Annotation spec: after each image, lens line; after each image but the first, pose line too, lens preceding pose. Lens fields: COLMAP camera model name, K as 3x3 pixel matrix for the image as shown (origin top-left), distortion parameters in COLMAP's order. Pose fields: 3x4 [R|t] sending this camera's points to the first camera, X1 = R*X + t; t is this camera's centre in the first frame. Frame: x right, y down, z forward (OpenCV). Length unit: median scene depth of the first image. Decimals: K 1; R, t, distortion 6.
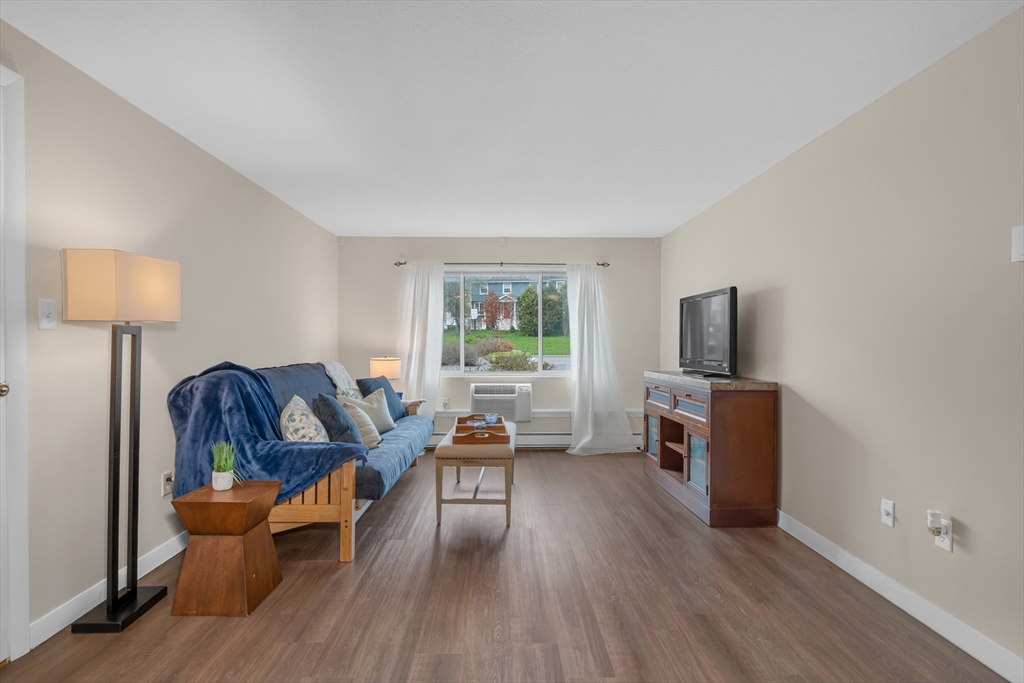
lens RADIAL K [[539.0, 0, 473.1], [0, 539.0, 335.1], [0, 0, 1]] dist [-0.000223, 0.000323]
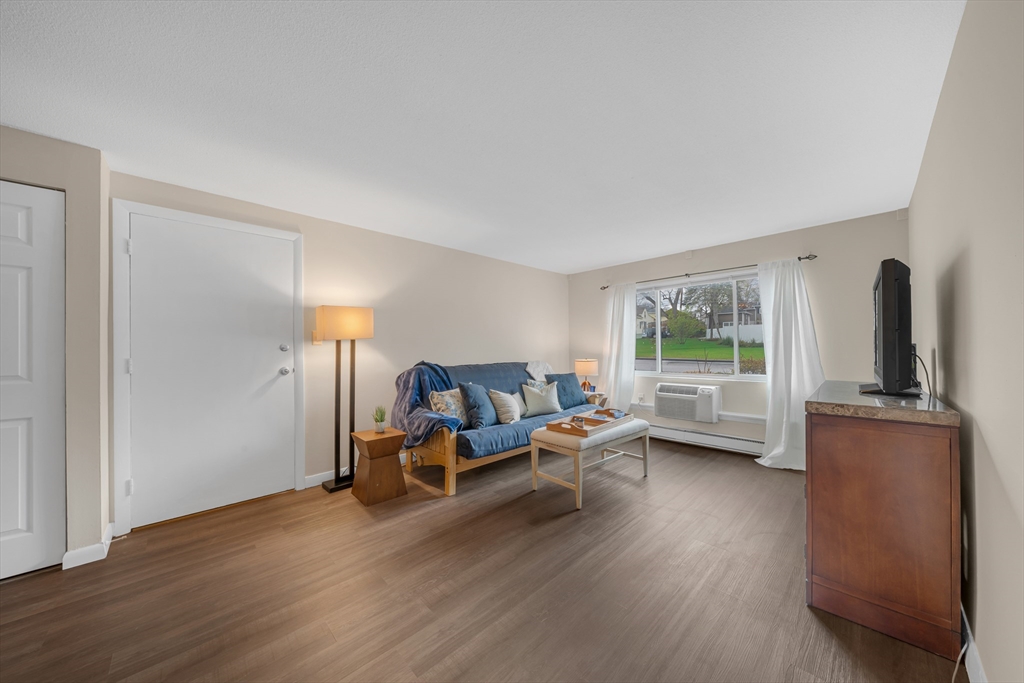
lens RADIAL K [[348.5, 0, 504.8], [0, 348.5, 341.6], [0, 0, 1]] dist [0.000343, 0.000147]
pose [[0.683716, -0.021955, -0.729418, 0.324997], [0.019538, 0.999740, -0.011778, 0.004020], [0.729486, -0.006198, 0.683967, 0.251163]]
